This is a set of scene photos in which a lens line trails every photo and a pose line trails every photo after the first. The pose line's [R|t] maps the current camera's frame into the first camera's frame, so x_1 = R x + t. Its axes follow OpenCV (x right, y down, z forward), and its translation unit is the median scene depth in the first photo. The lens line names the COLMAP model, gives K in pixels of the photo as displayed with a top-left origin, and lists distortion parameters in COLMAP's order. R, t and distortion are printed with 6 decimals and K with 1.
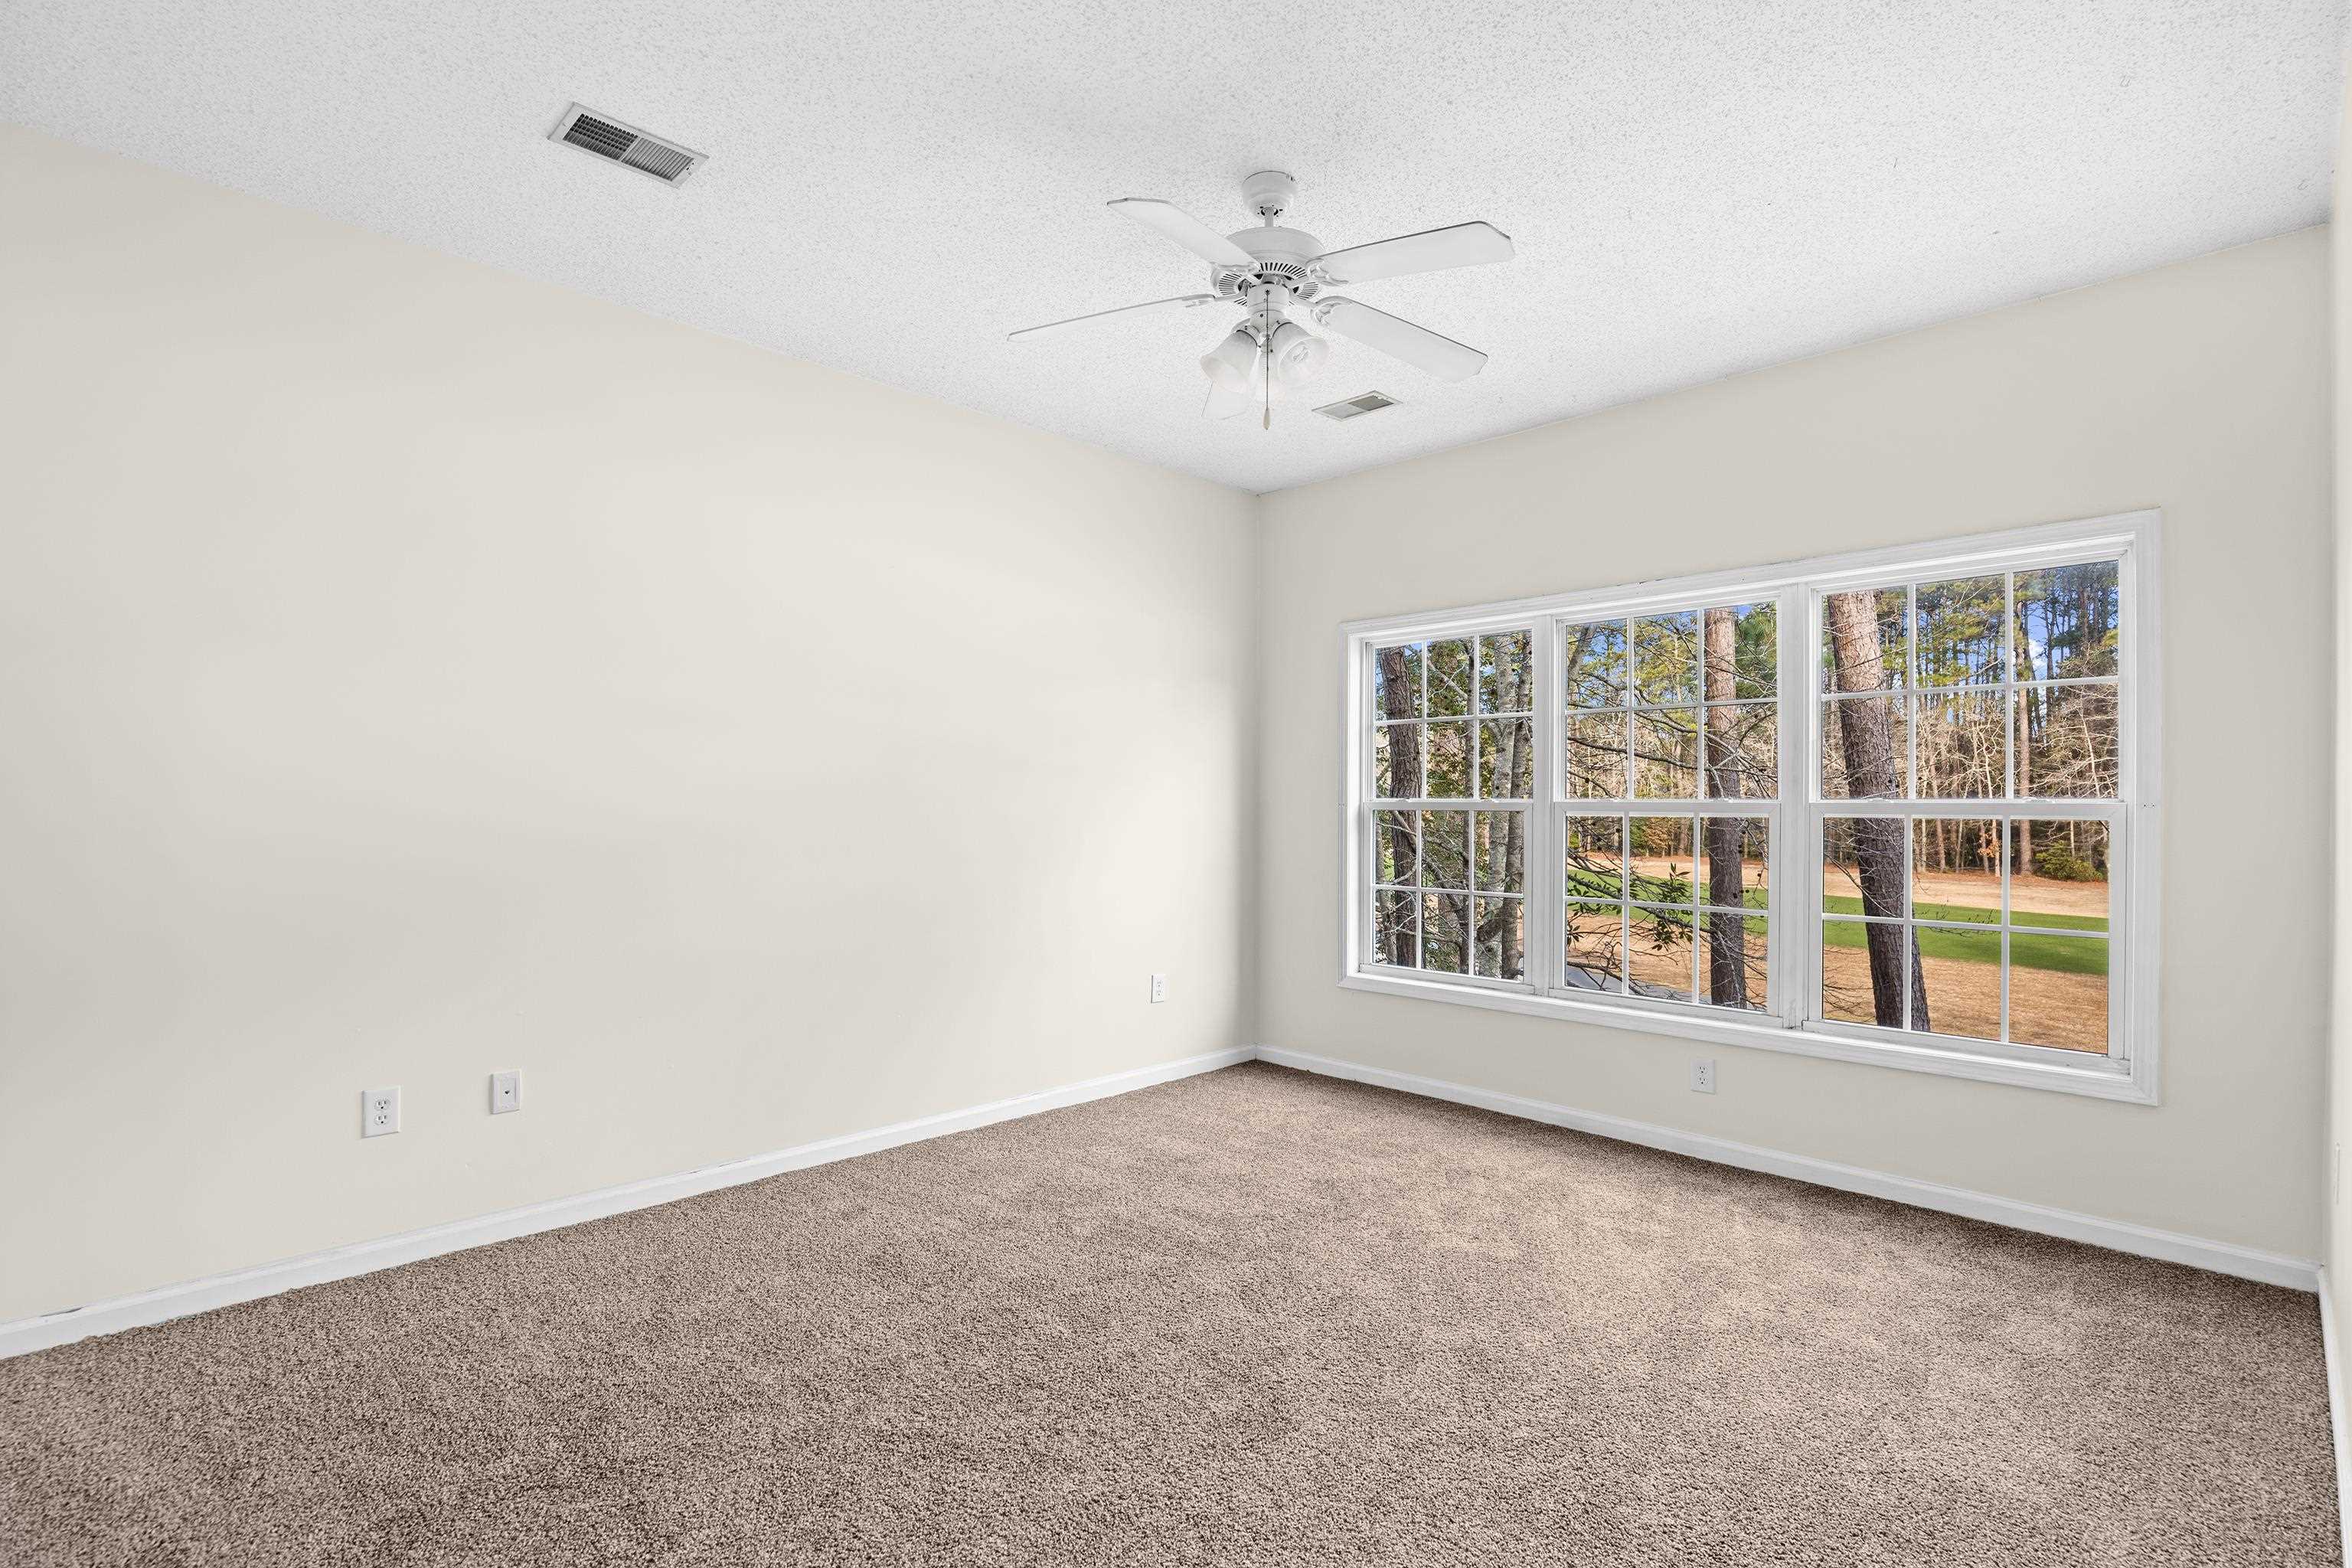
lens RADIAL K [[1101.8, 0, 1146.8], [0, 1101.8, 801.8], [0, 0, 1]] dist [-0.010100, 0.001102]
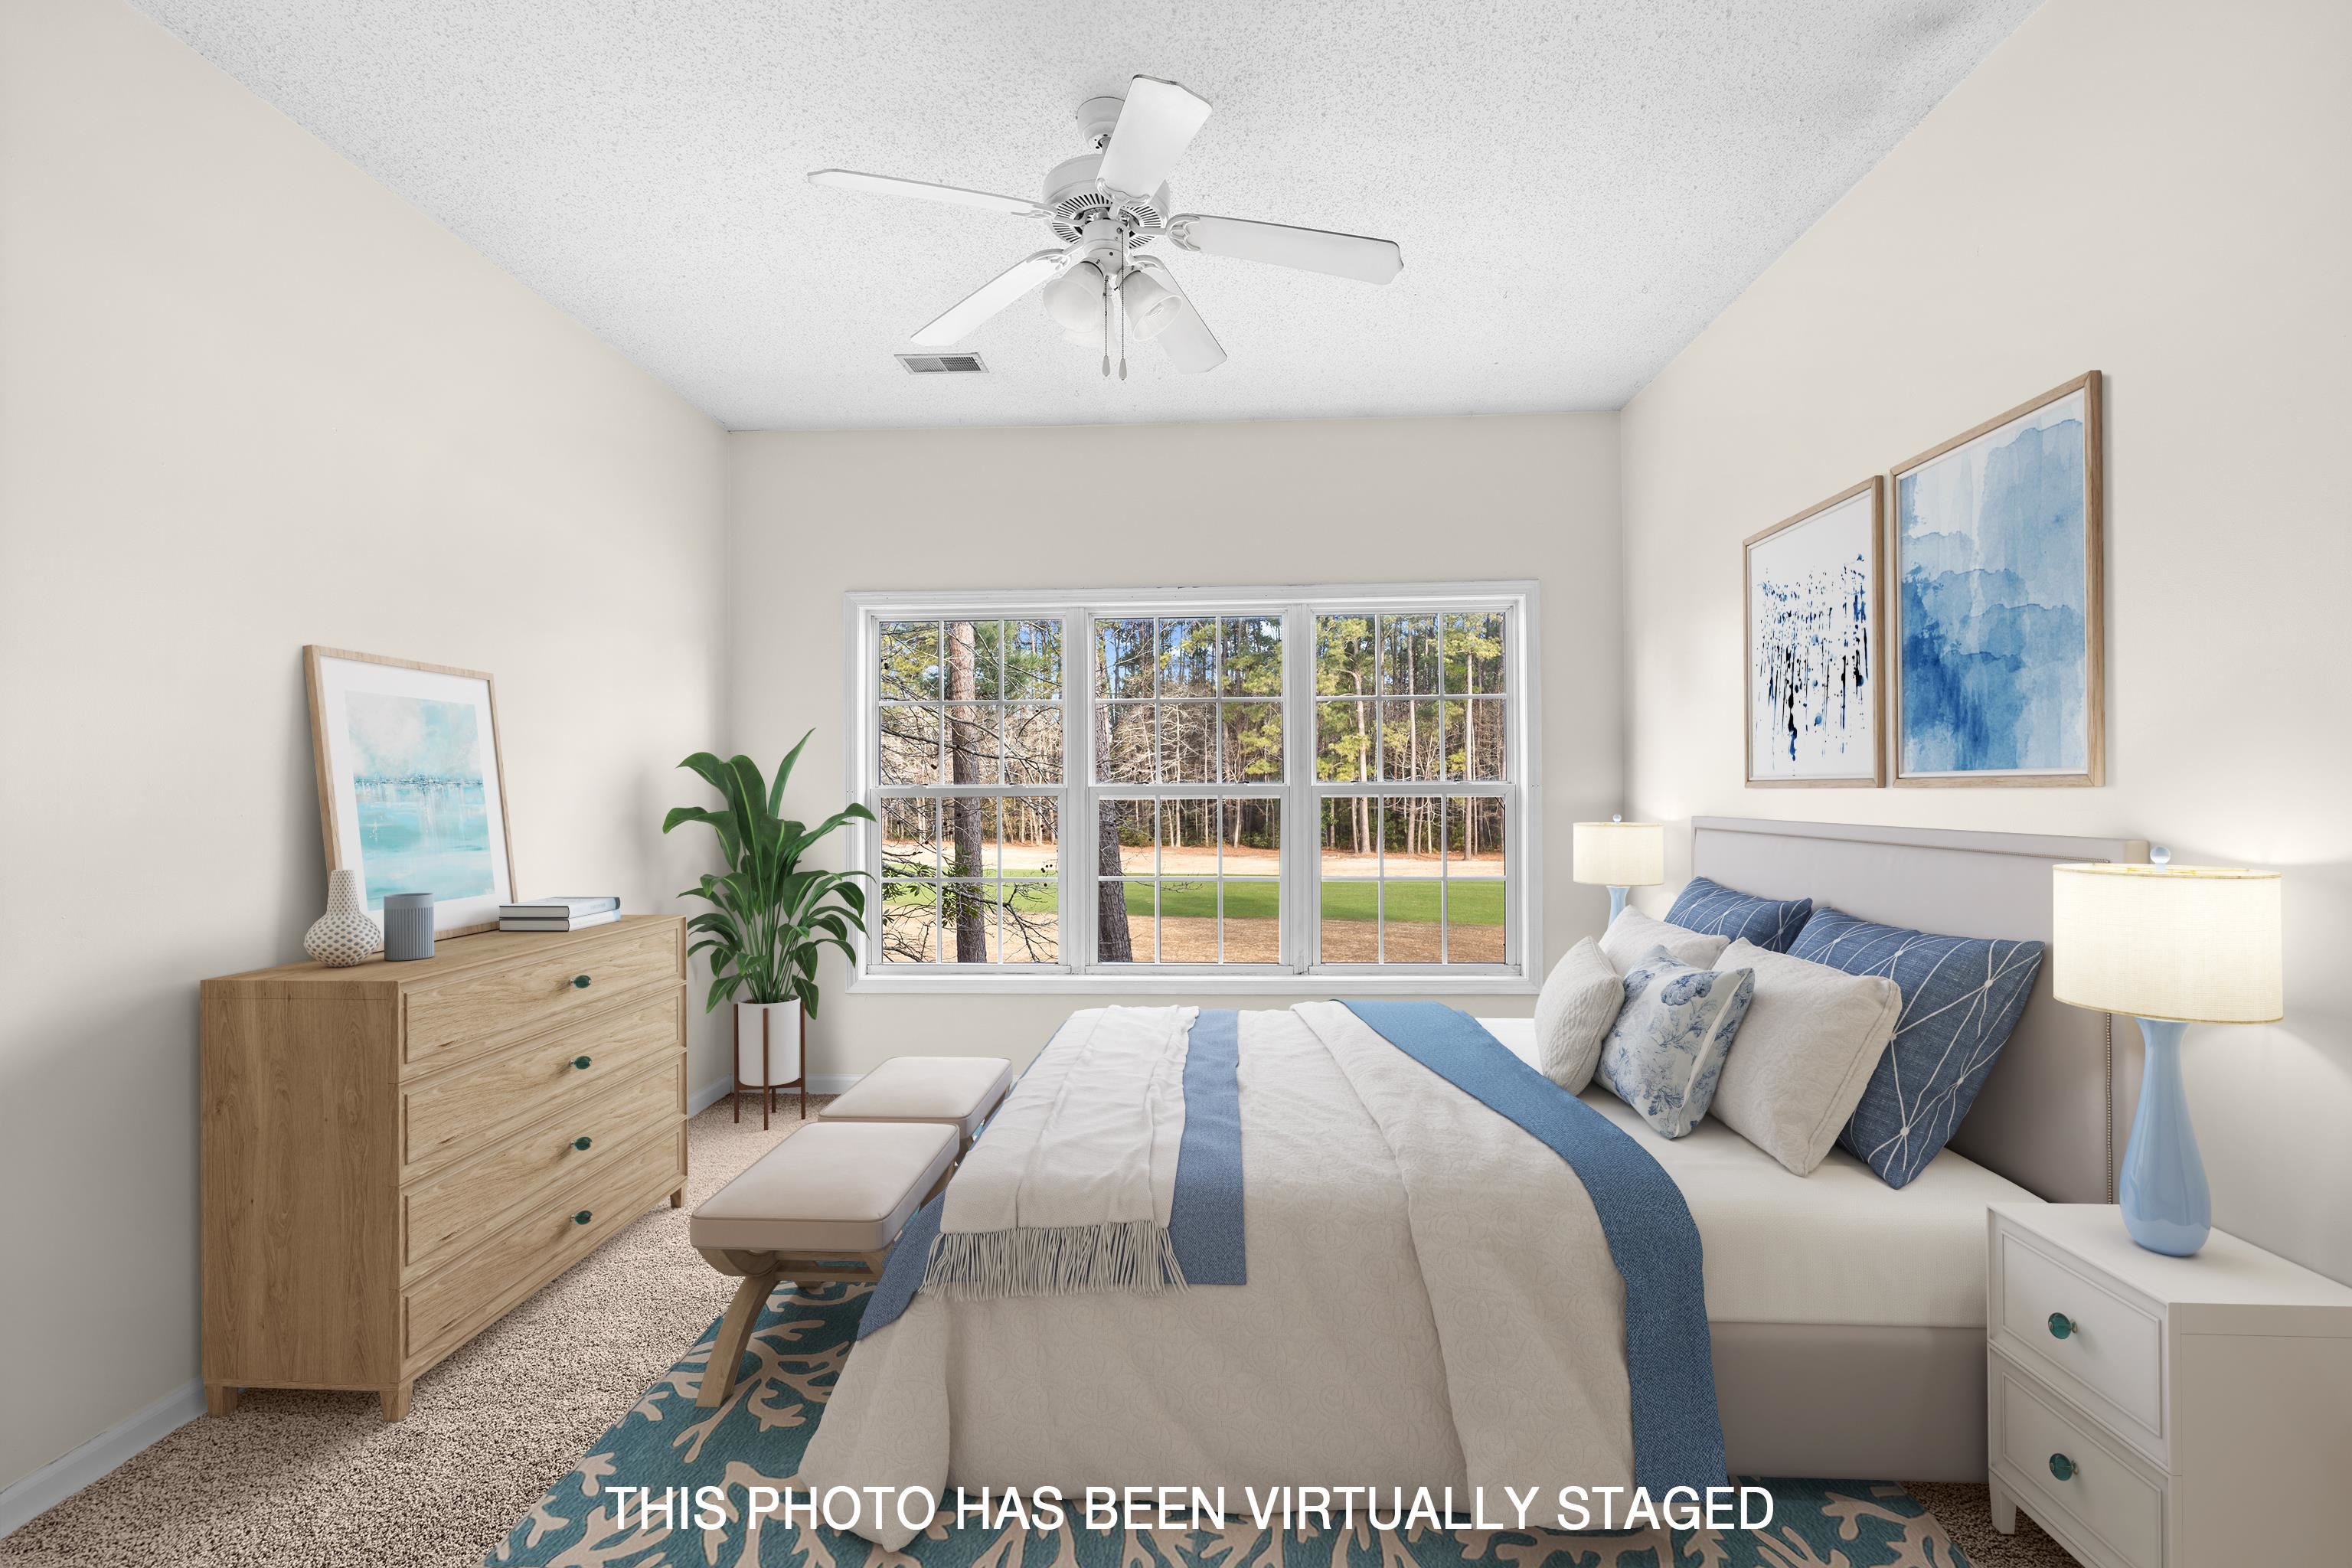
lens RADIAL K [[1101.8, 0, 1159.7], [0, 1101.8, 774.3], [0, 0, 1]] dist [-0.010100, 0.001102]
pose [[0.736065, 0.000492, 0.676911, -0.297418], [0.008532, 0.999914, -0.010004, -0.000831], [-0.676858, 0.013139, 0.735997, 0.190590]]
